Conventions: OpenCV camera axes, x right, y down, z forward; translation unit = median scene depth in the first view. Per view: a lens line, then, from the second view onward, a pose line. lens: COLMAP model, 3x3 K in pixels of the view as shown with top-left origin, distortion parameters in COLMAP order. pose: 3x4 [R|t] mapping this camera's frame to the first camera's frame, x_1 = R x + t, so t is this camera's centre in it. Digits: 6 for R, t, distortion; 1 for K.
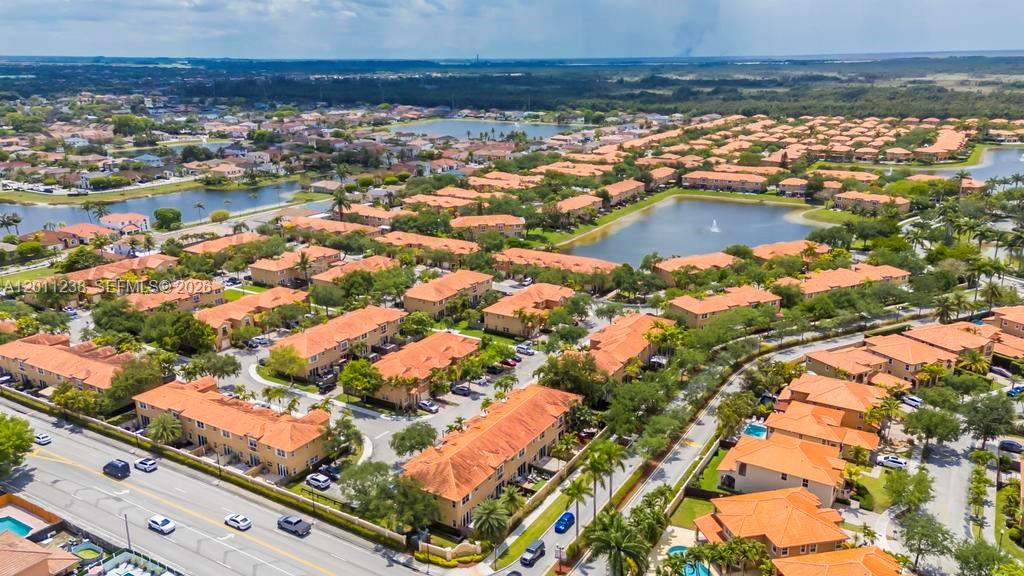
lens RADIAL K [[749.8, 0, 509.1], [0, 749.8, 275.4], [0, 0, 1]] dist [0.069099, -0.002704]
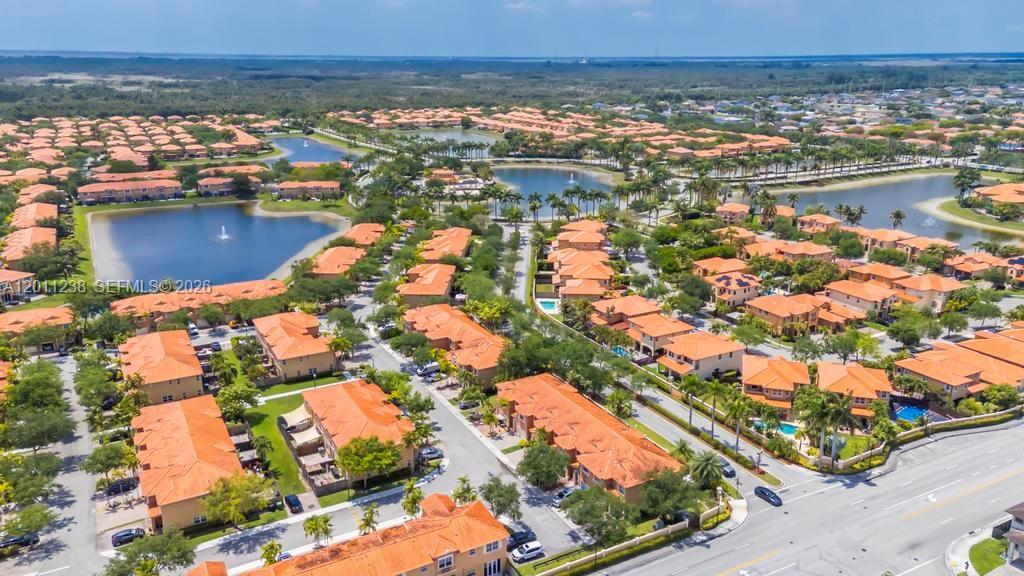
lens RADIAL K [[749.8, 0, 509.1], [0, 749.8, 275.4], [0, 0, 1]] dist [0.069099, -0.002704]
pose [[0.498389, -0.233576, 0.834895, -0.286711], [0.233416, 0.963614, 0.130250, -0.044761], [-0.834940, 0.129963, 0.534775, 0.169888]]
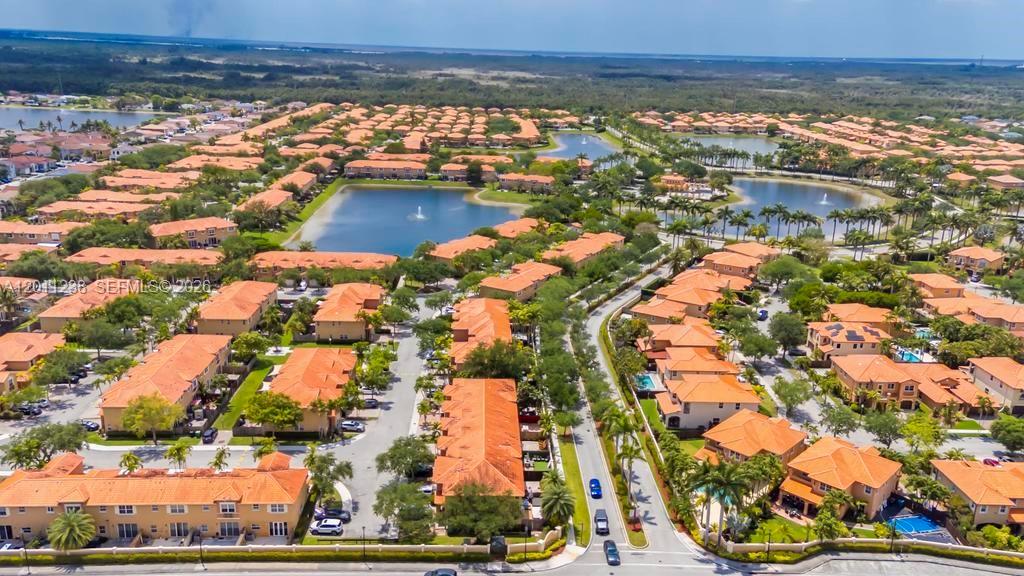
lens RADIAL K [[778.8, 0, 507.0], [0, 778.8, 286.2], [0, 0, 1]] dist [0.064161, -0.000797]
pose [[0.835218, -0.128237, 0.534758, -0.168750], [0.117334, 0.991594, 0.054530, -0.008754], [-0.537256, 0.017201, 0.843244, 0.040452]]
